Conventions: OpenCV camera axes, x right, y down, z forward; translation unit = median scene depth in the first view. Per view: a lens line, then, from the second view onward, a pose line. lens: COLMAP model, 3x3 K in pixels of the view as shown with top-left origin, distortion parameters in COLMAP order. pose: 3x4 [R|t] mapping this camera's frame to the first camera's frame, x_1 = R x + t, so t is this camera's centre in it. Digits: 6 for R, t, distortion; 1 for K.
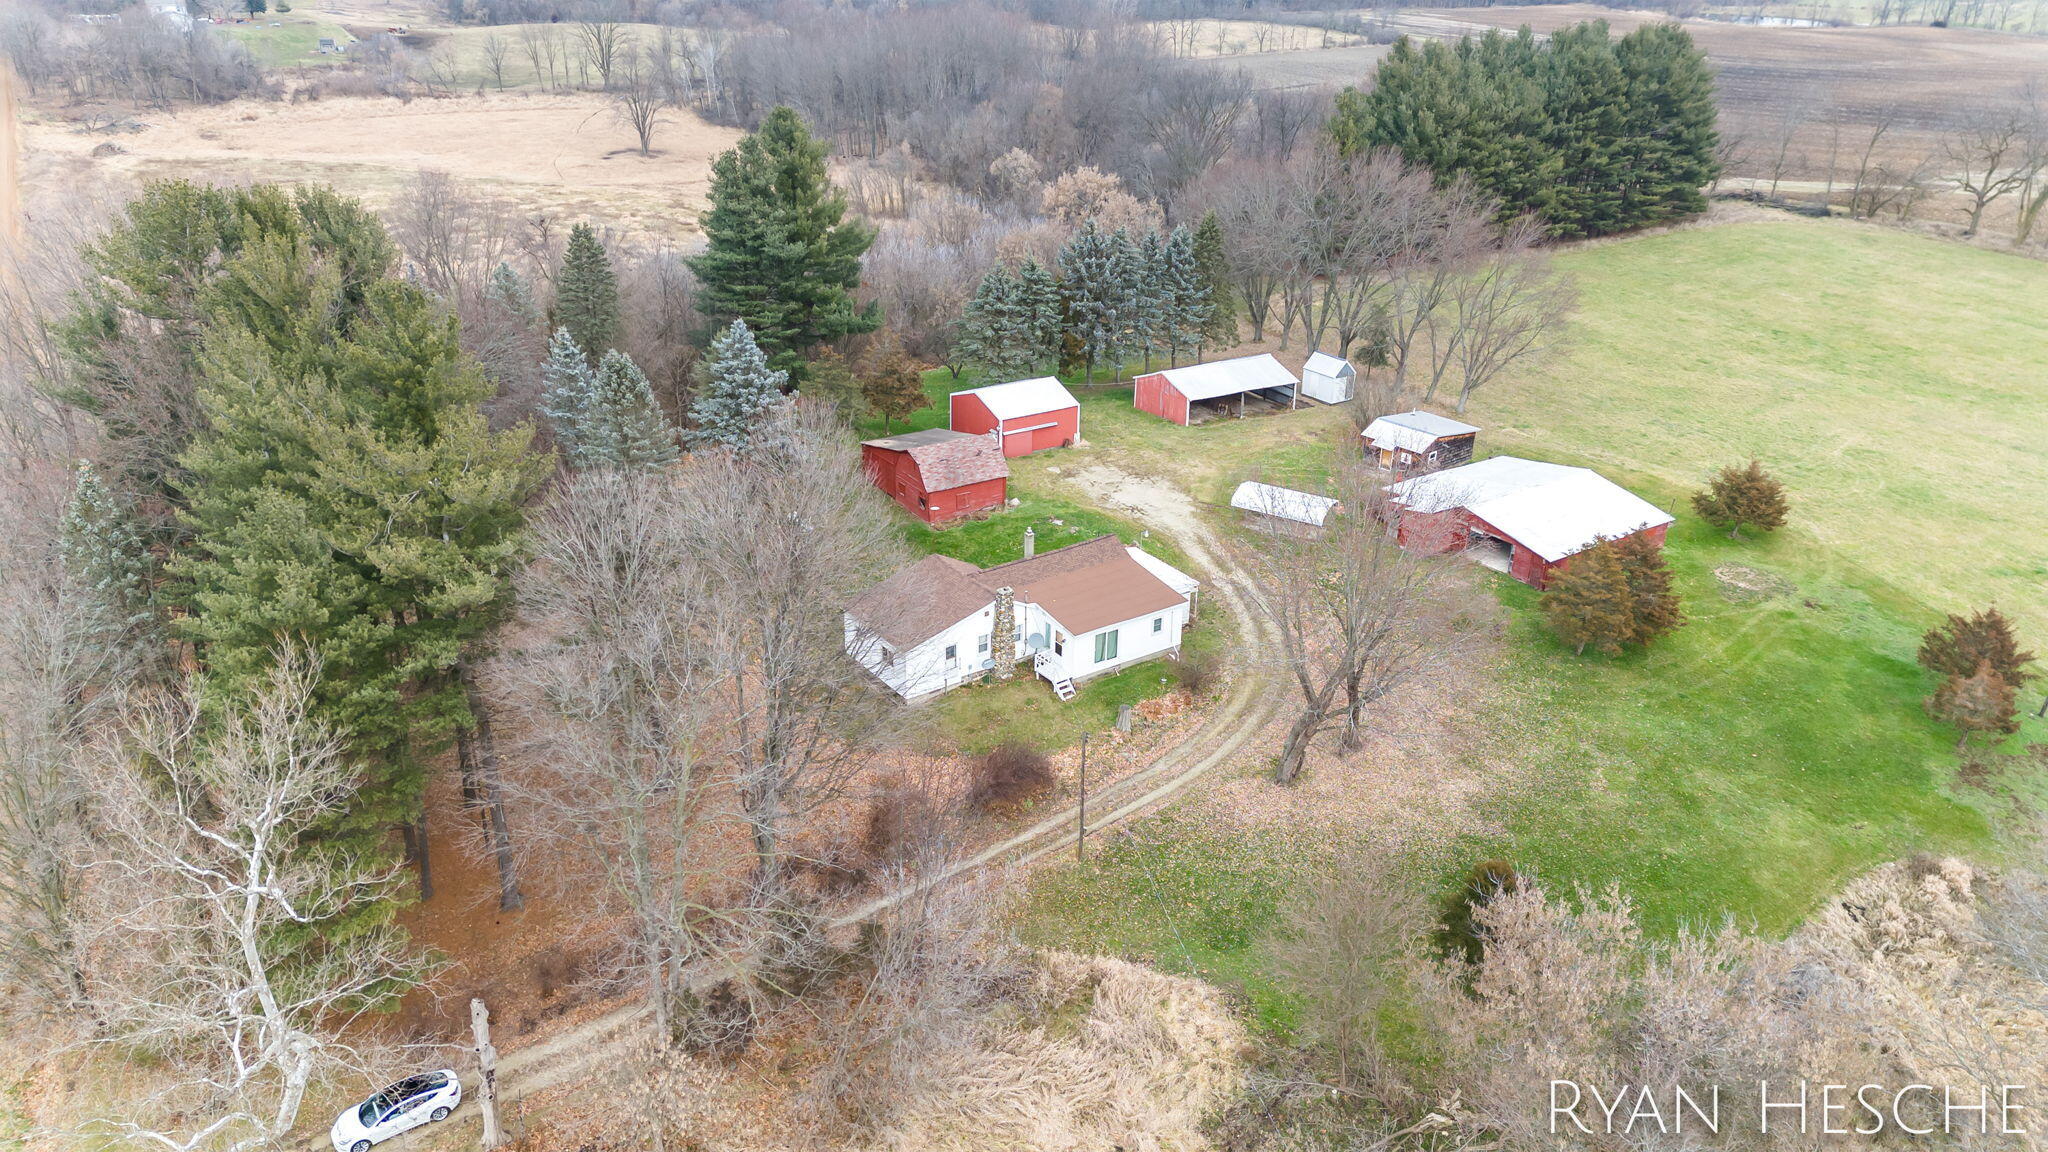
lens RADIAL K [[1482.1, 0, 1024.0], [0, 1482.1, 576.0], [0, 0, 1]] dist [0.124605, -0.049826]
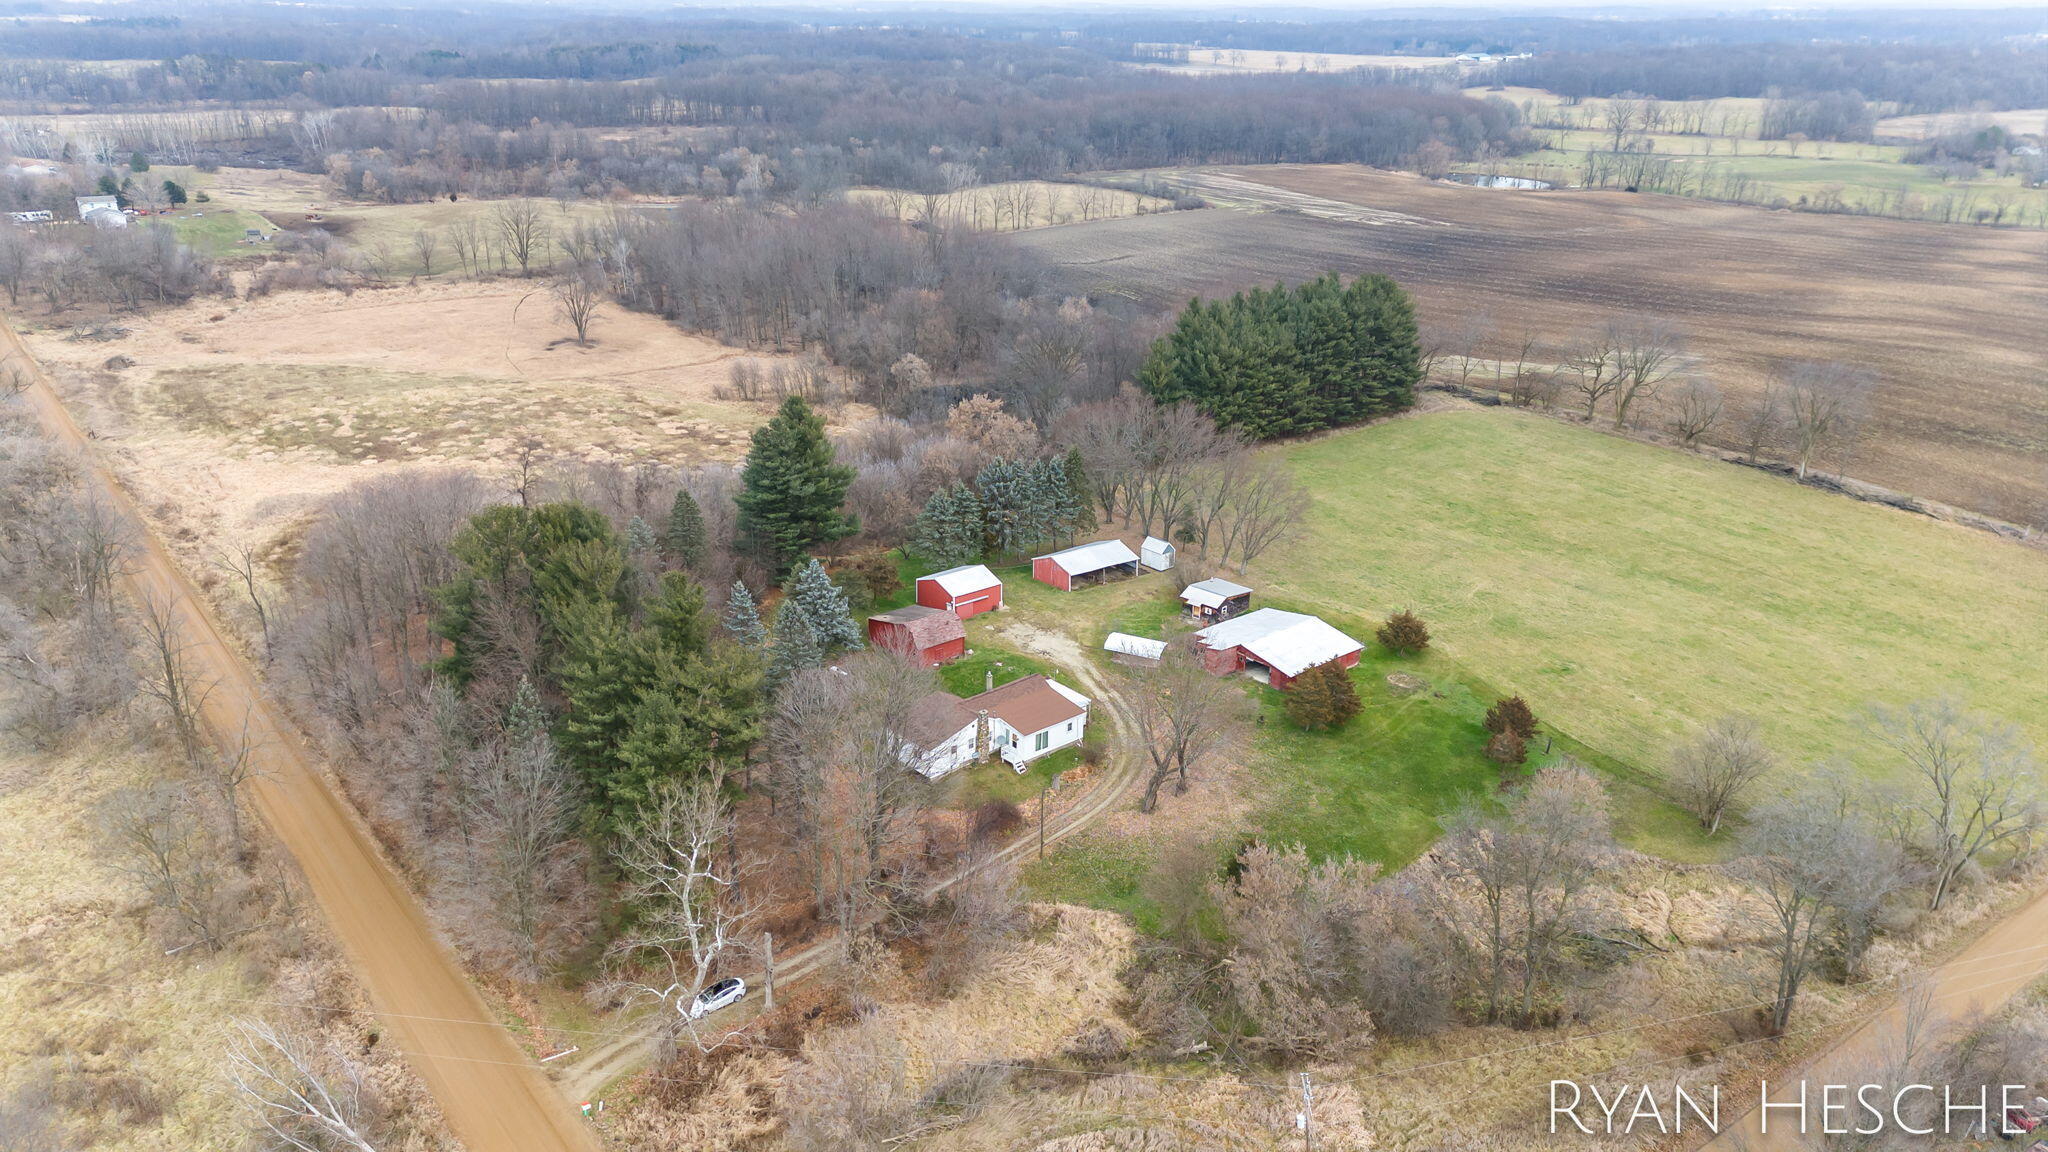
lens RADIAL K [[1460.3, 0, 1024.0], [0, 1460.3, 576.0], [0, 0, 1]] dist [0.192325, -0.161071]
pose [[0.993621, -0.042138, 0.104603, -0.100591], [0.048414, 0.997130, -0.058199, -0.034331], [-0.101851, 0.062892, 0.992810, -0.526377]]
